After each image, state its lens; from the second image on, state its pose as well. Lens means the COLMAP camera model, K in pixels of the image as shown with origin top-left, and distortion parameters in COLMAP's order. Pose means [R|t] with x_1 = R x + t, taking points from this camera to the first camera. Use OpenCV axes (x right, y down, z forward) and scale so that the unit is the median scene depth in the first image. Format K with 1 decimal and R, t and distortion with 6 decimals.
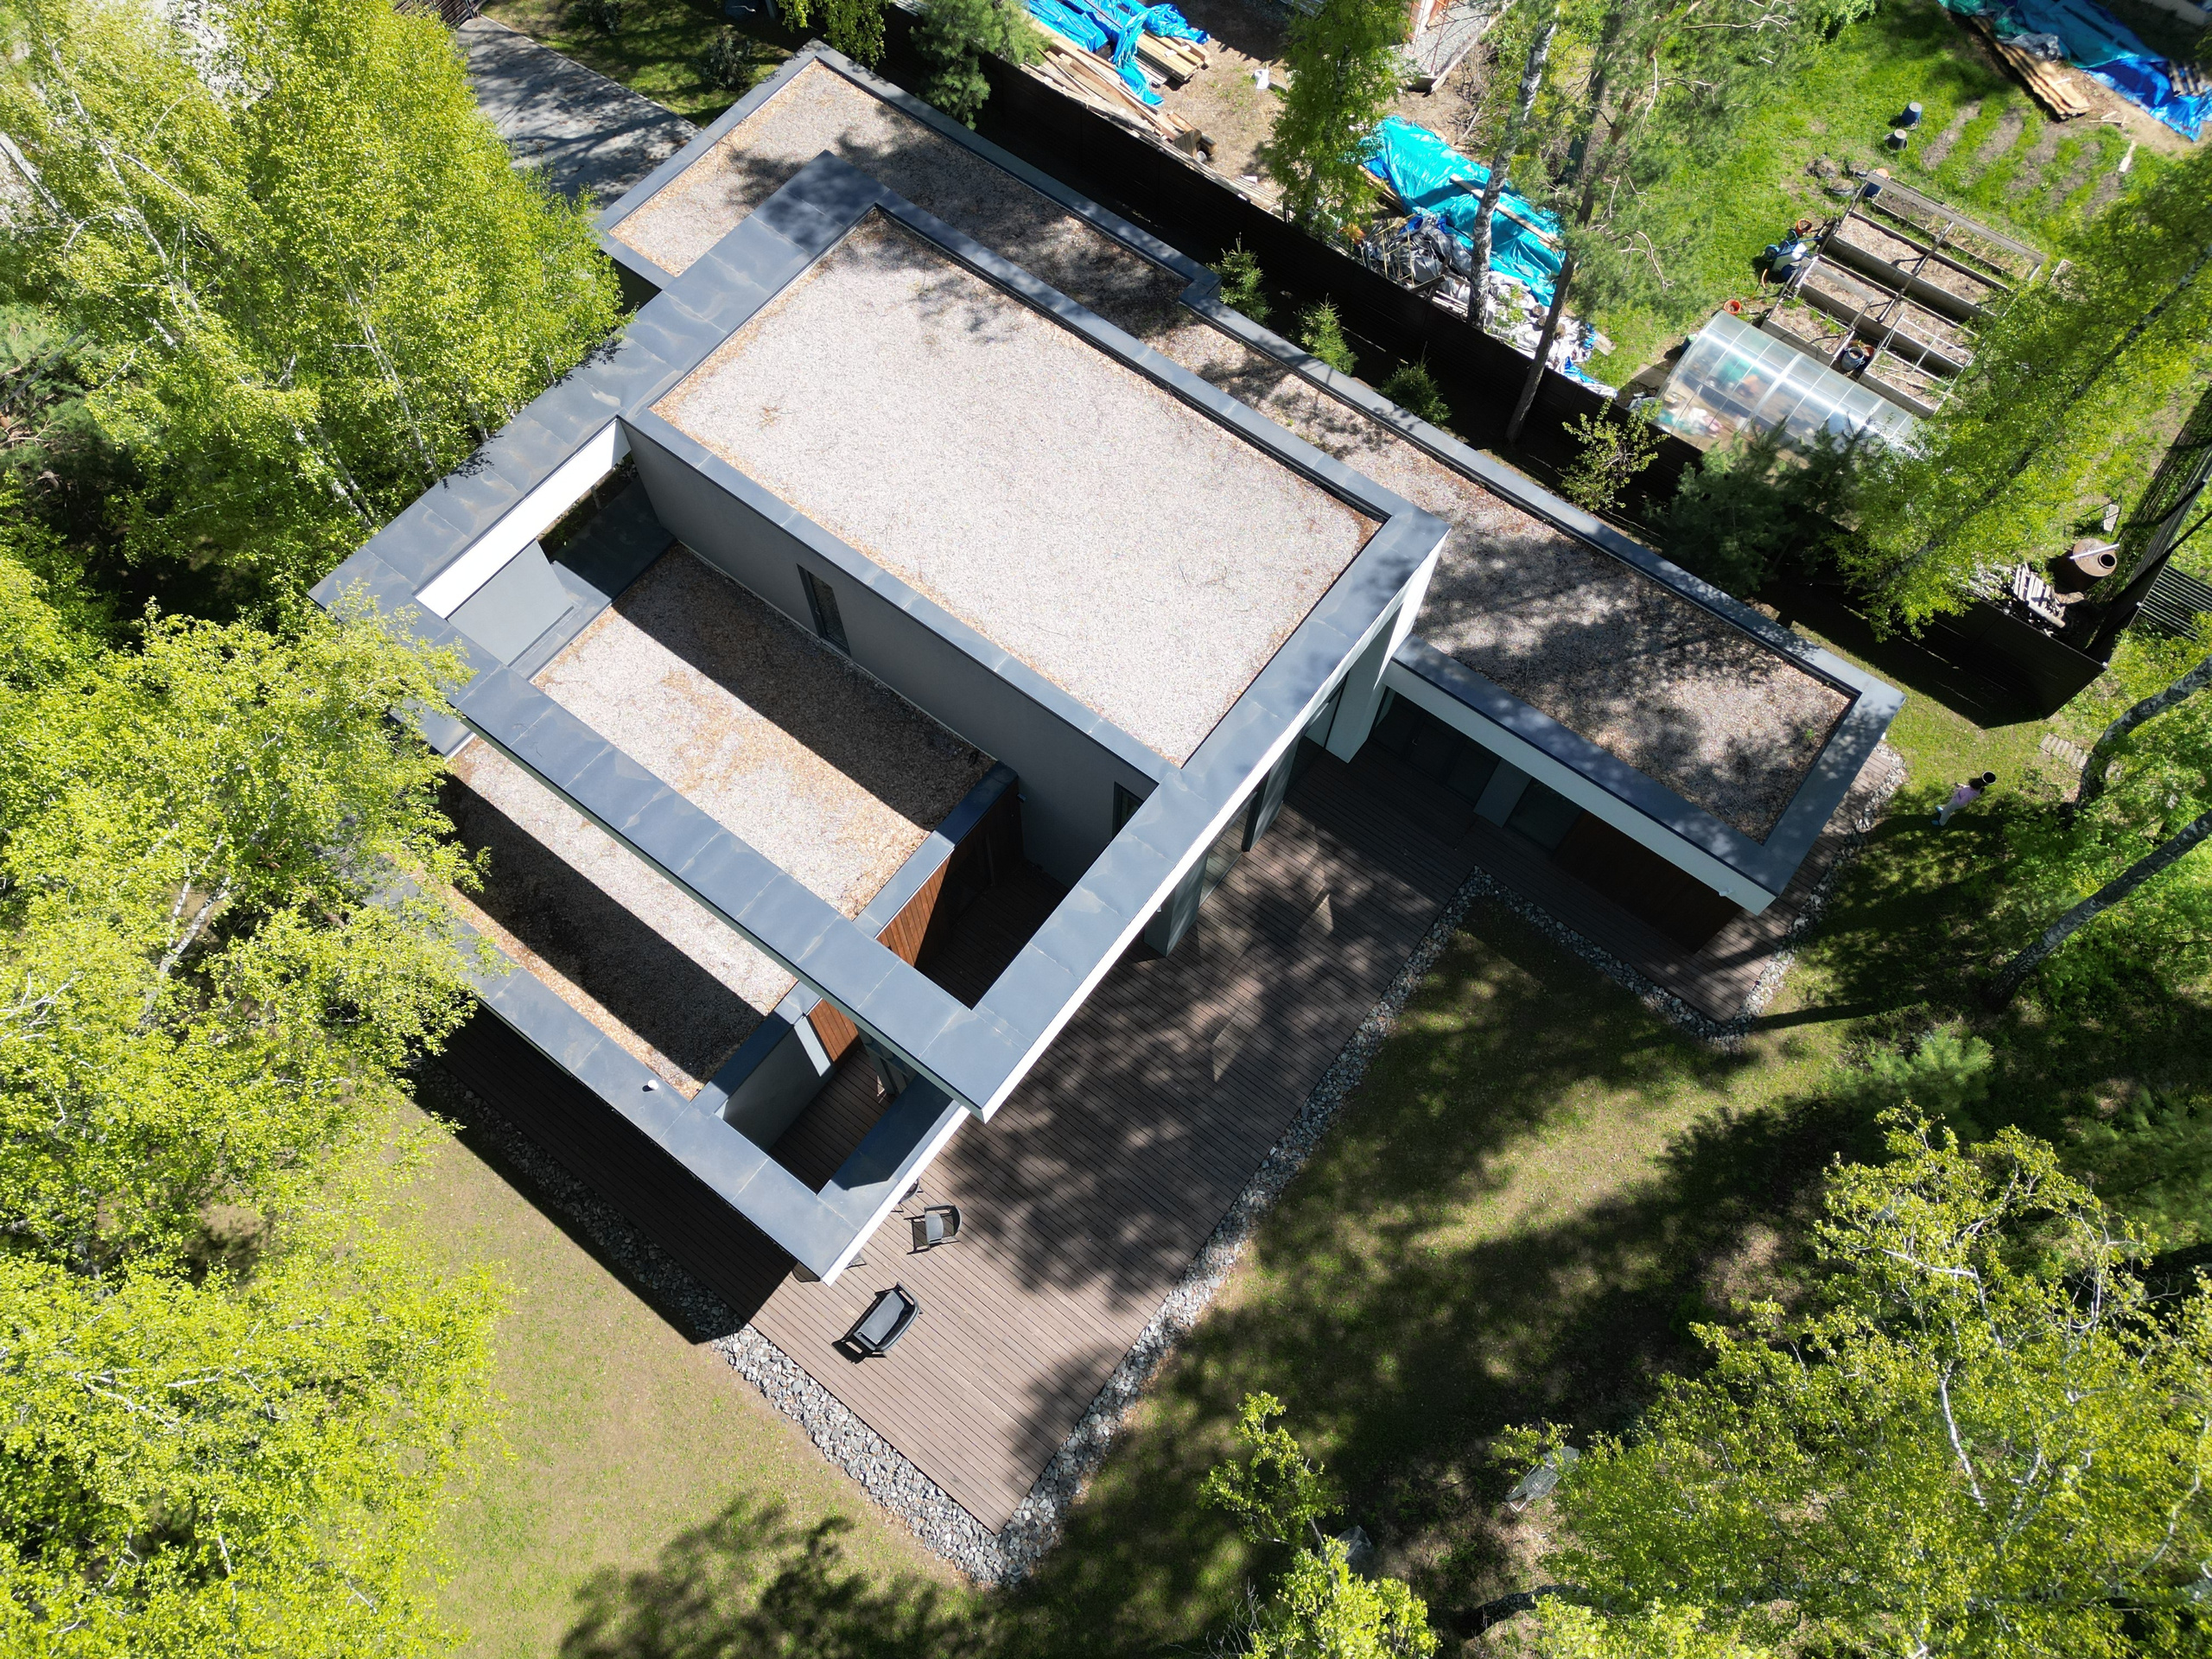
lens RADIAL K [[1492.9, 0, 1062.2], [0, 1492.9, 827.9], [0, 0, 1]] dist [0.056864, 0.000108]
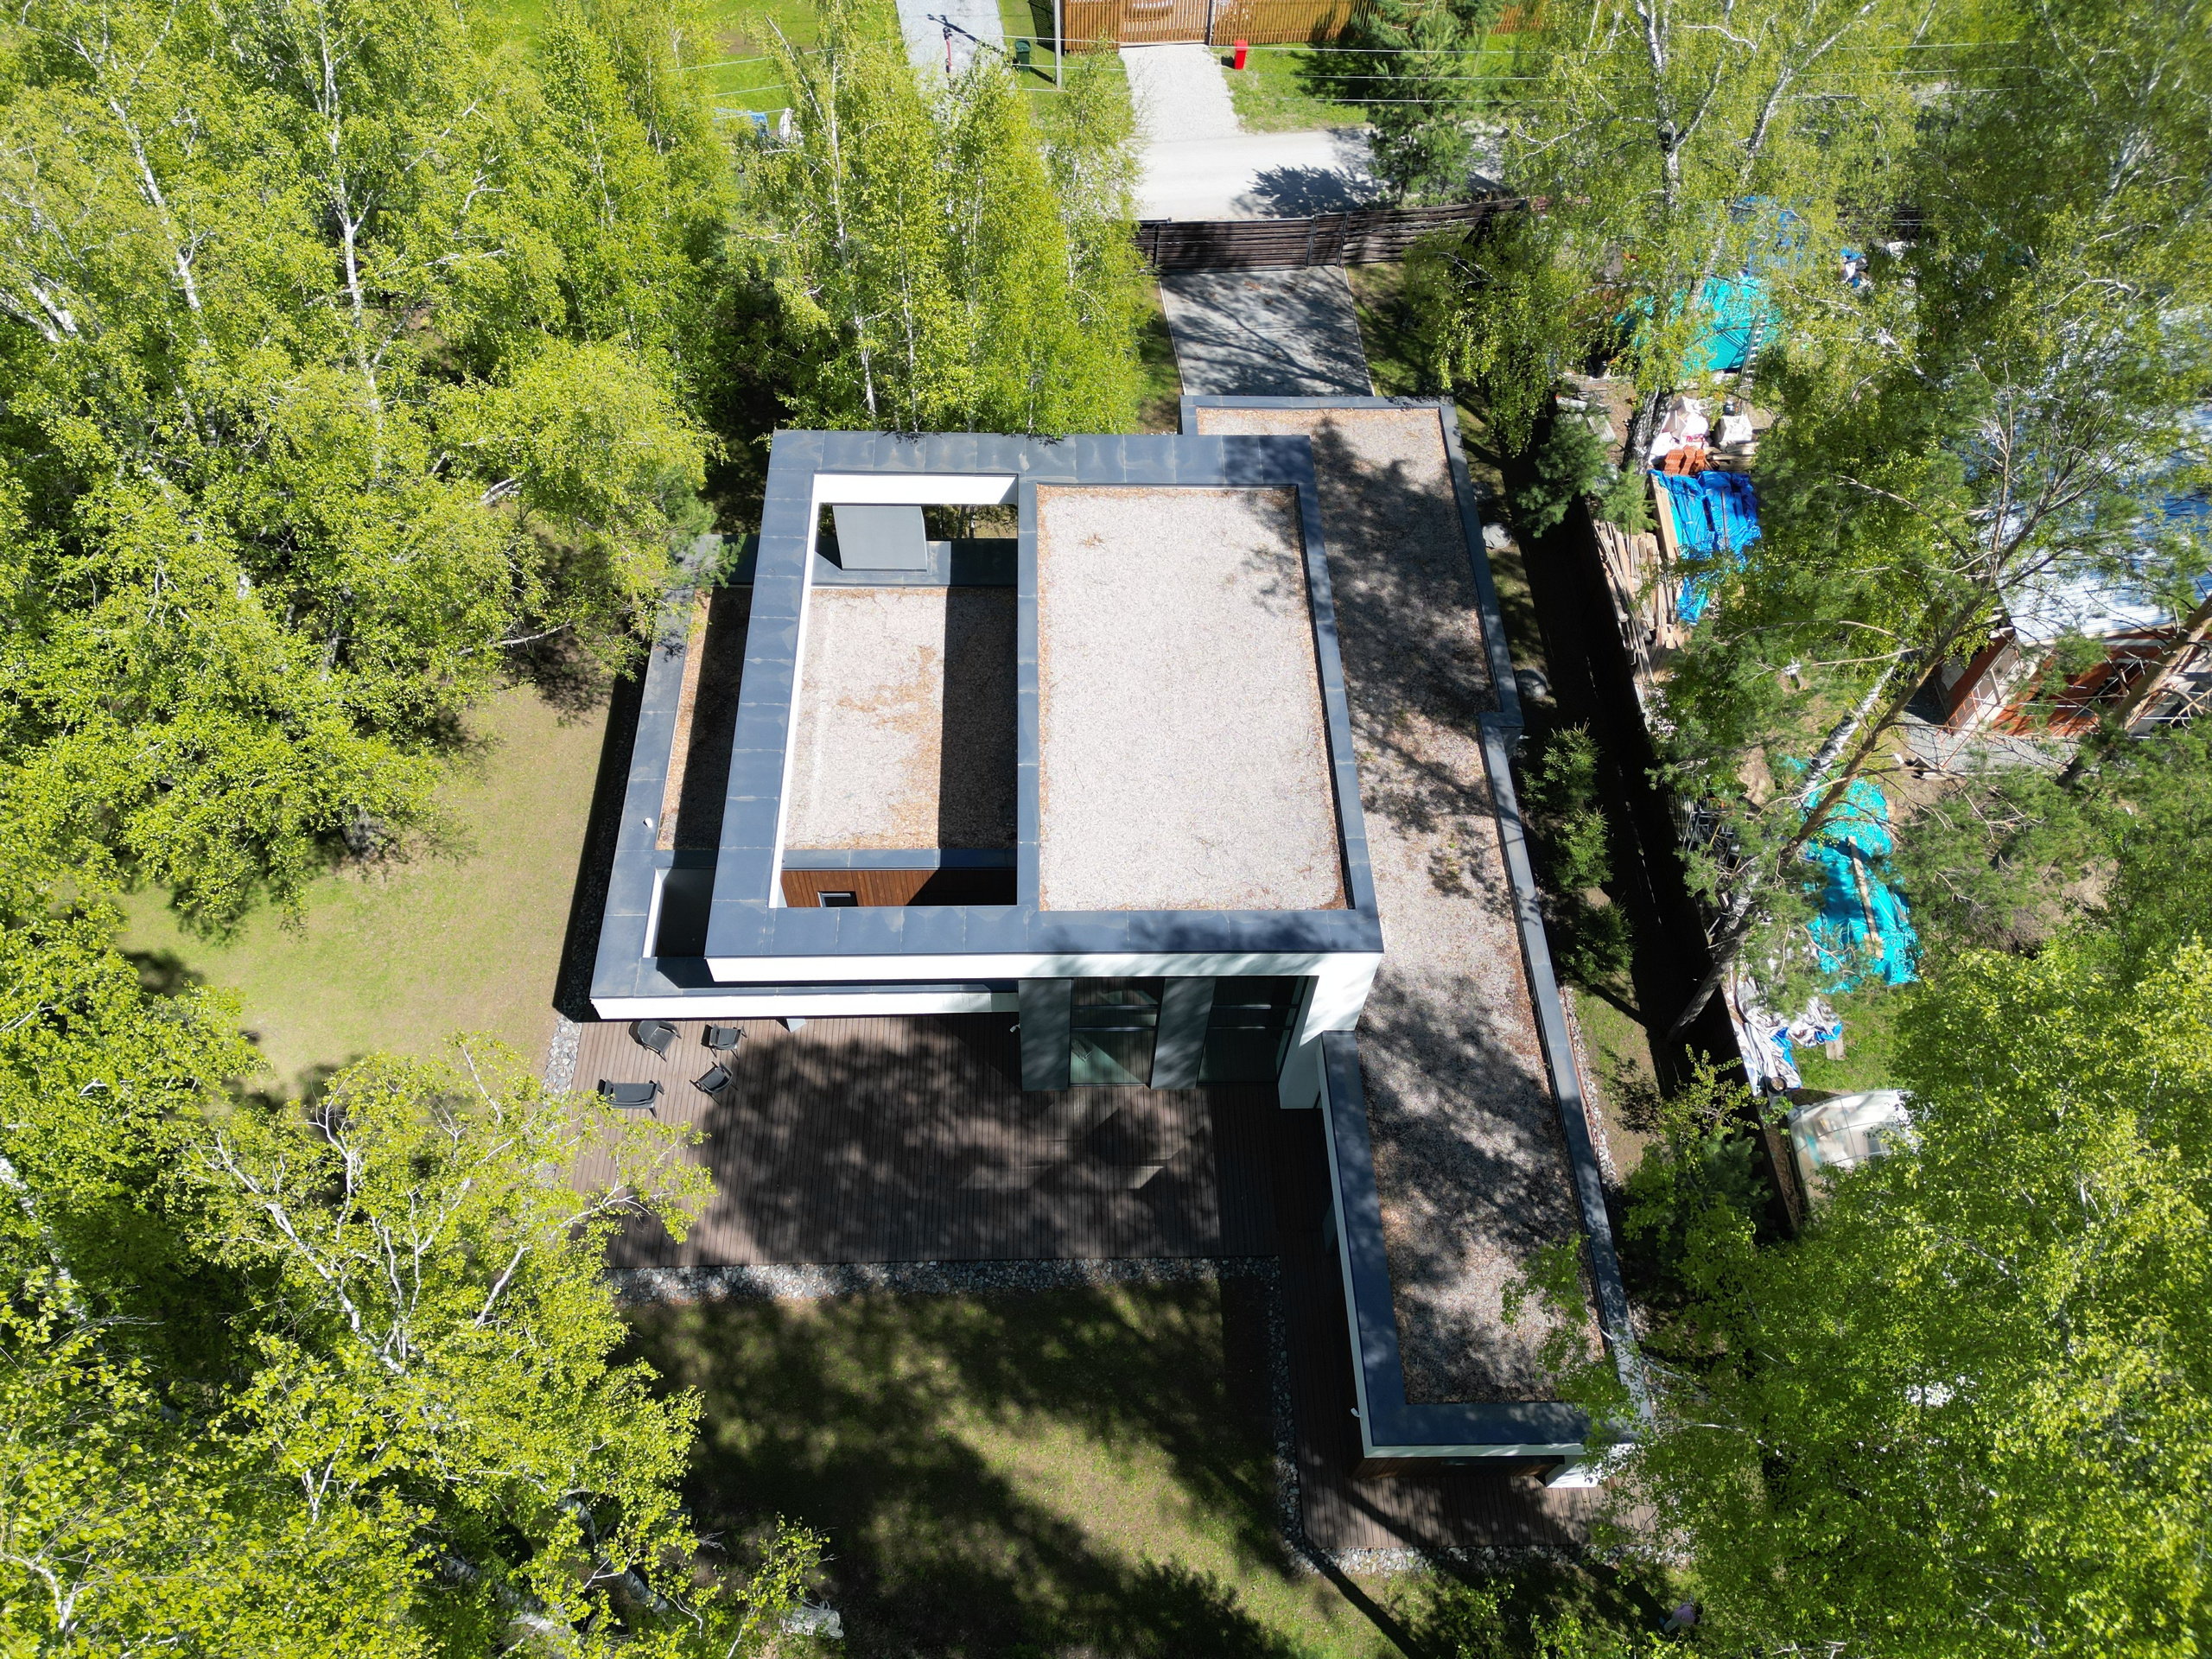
lens RADIAL K [[1492.9, 0, 1062.2], [0, 1492.9, 827.9], [0, 0, 1]] dist [0.056864, 0.000108]
pose [[0.621387, 0.655047, -0.429874, 0.470897], [-0.718356, 0.695353, 0.021196, -0.103111], [0.312798, 0.295632, 0.902640, -0.091897]]
